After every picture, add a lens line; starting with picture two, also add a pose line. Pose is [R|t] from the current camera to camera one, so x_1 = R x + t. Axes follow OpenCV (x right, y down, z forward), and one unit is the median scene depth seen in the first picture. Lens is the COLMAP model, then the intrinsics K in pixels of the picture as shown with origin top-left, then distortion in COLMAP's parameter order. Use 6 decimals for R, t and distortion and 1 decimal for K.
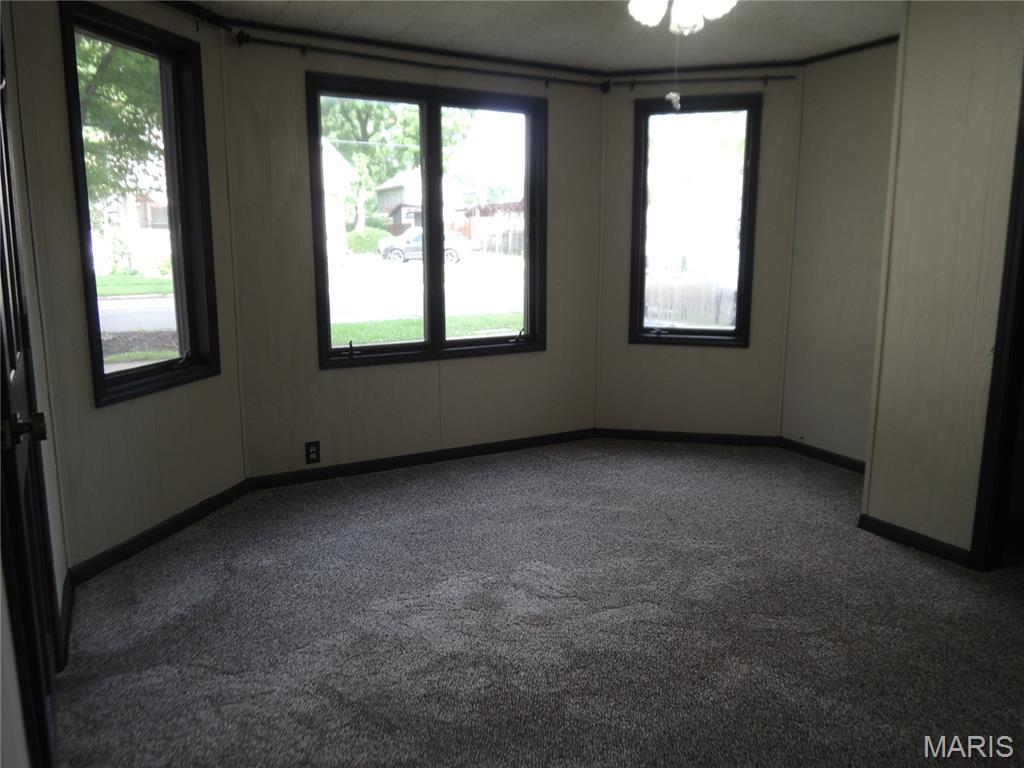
lens RADIAL K [[729.6, 0, 513.6], [0, 729.6, 381.3], [0, 0, 1]] dist [-0.031030, 0.002256]
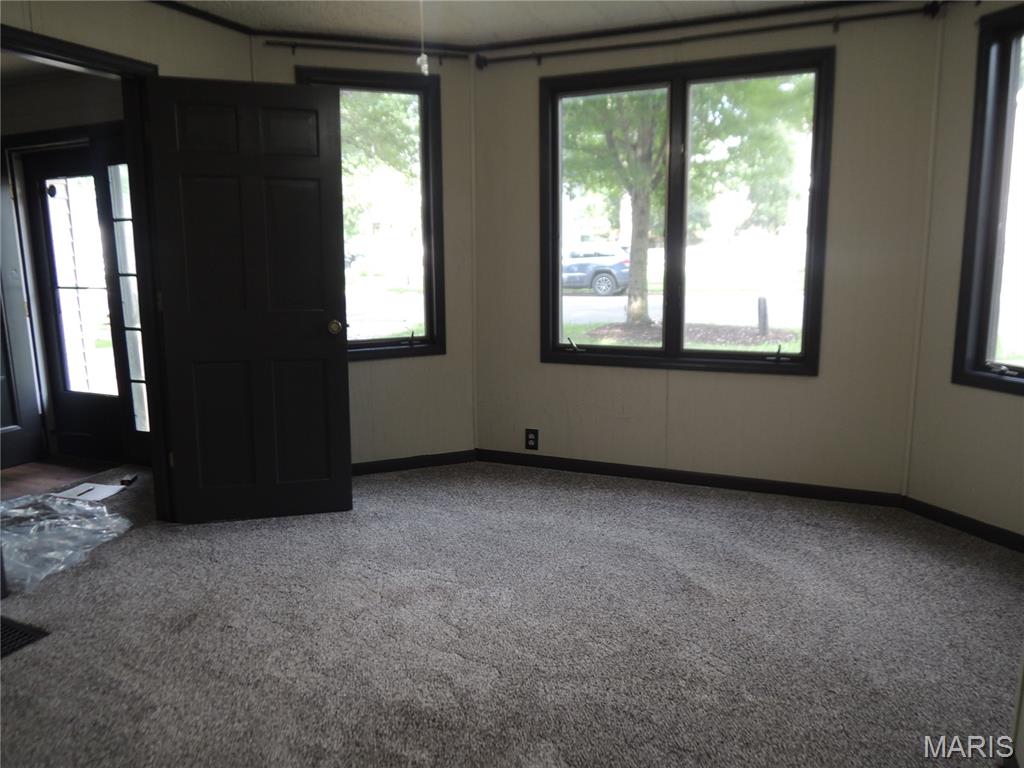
lens RADIAL K [[729.6, 0, 506.5], [0, 729.6, 381.9], [0, 0, 1]] dist [-0.031030, 0.002256]
pose [[0.593763, 0.134165, -0.793376, 0.533420], [-0.132524, 0.988842, 0.068038, -0.052279], [0.793652, 0.064743, 0.604918, 0.322424]]
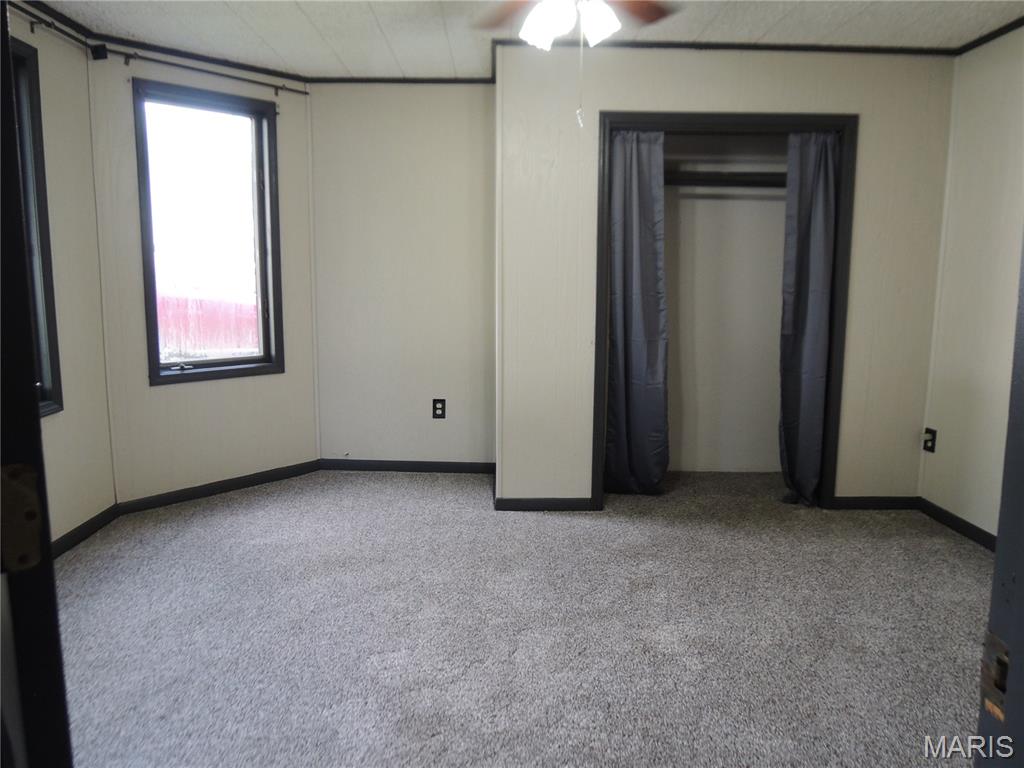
lens RADIAL K [[729.6, 0, 509.9], [0, 729.6, 374.2], [0, 0, 1]] dist [-0.031030, 0.002256]
pose [[0.477239, -0.115757, 0.871116, -0.404609], [0.154841, 0.986854, 0.046307, -0.048742], [-0.865025, 0.112784, 0.488888, 0.339553]]
